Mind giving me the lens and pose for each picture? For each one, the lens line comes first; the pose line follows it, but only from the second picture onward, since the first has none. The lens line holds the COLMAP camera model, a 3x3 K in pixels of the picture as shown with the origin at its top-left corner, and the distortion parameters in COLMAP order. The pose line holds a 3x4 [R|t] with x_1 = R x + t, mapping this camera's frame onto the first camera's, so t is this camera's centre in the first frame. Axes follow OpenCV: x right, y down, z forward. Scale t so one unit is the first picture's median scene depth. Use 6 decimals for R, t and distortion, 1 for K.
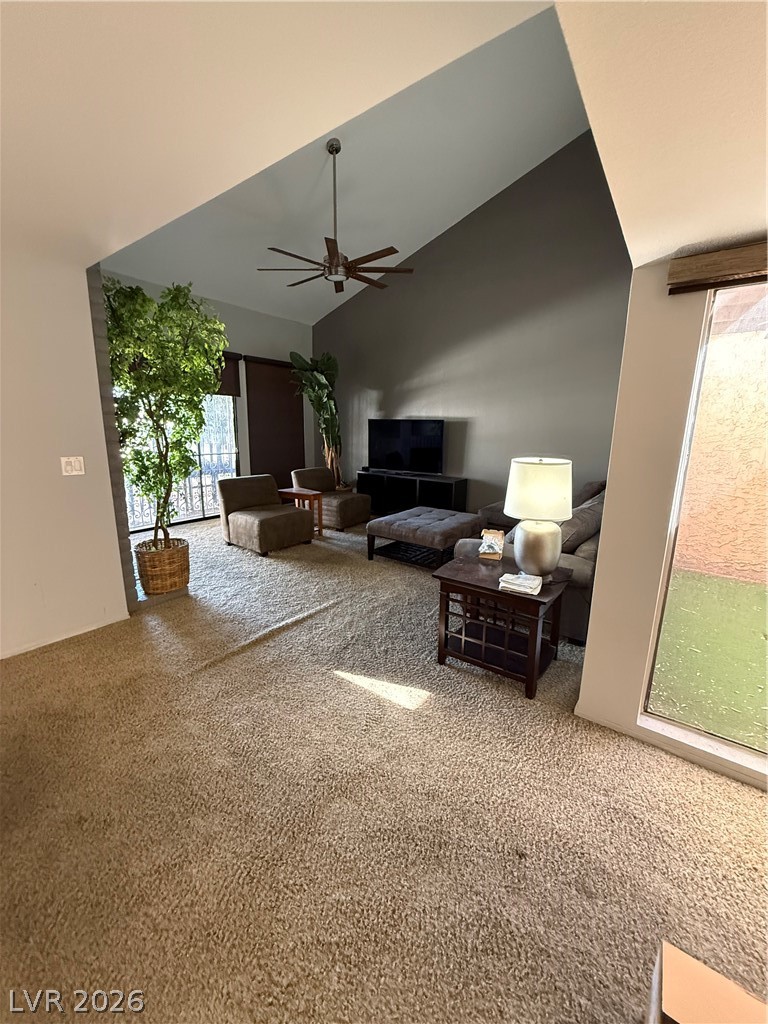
lens RADIAL K [[407.6, 0, 384.0], [0, 407.6, 512.0], [0, 0, 1]] dist [-0.001169, -0.000439]
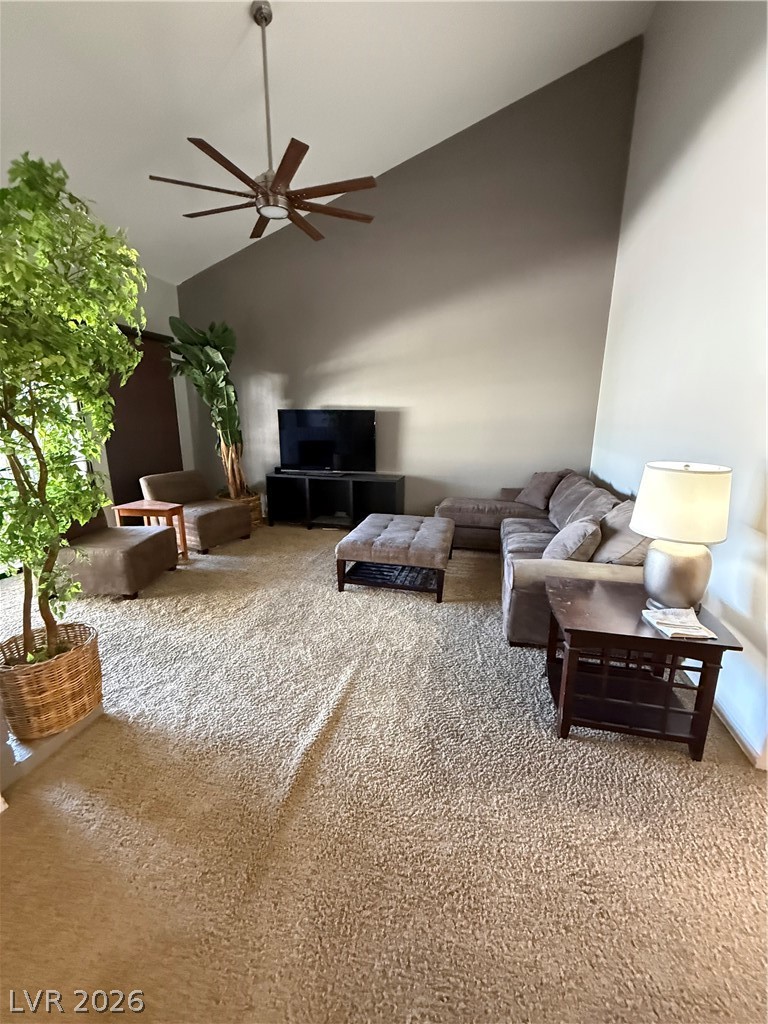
lens RADIAL K [[407.6, 0, 384.0], [0, 407.6, 512.0], [0, 0, 1]] dist [-0.001169, -0.000439]
pose [[0.922719, -0.100793, 0.372062, -0.219101], [0.089506, 0.994851, 0.047533, -0.060113], [-0.374937, -0.010558, 0.926990, 0.225559]]
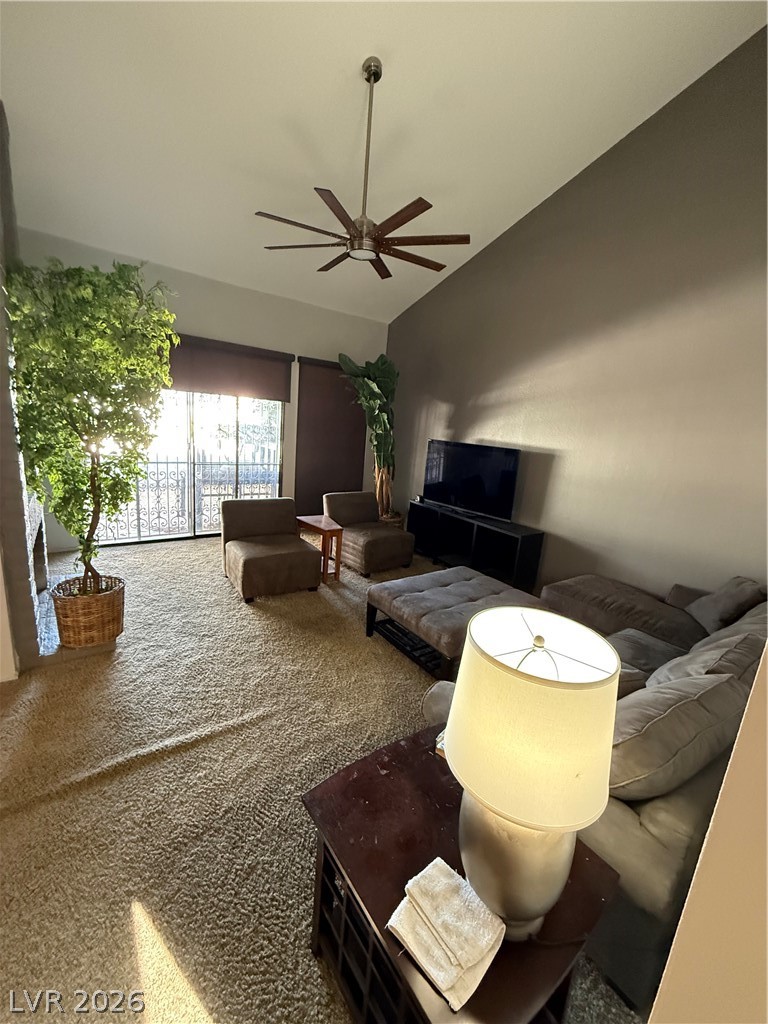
lens RADIAL K [[407.6, 0, 384.0], [0, 407.6, 512.0], [0, 0, 1]] dist [-0.001169, -0.000439]
pose [[0.953121, 0.128846, -0.273787, 0.156088], [-0.130573, 0.991366, 0.011987, -0.109812], [0.272967, 0.024324, 0.961716, 0.269994]]
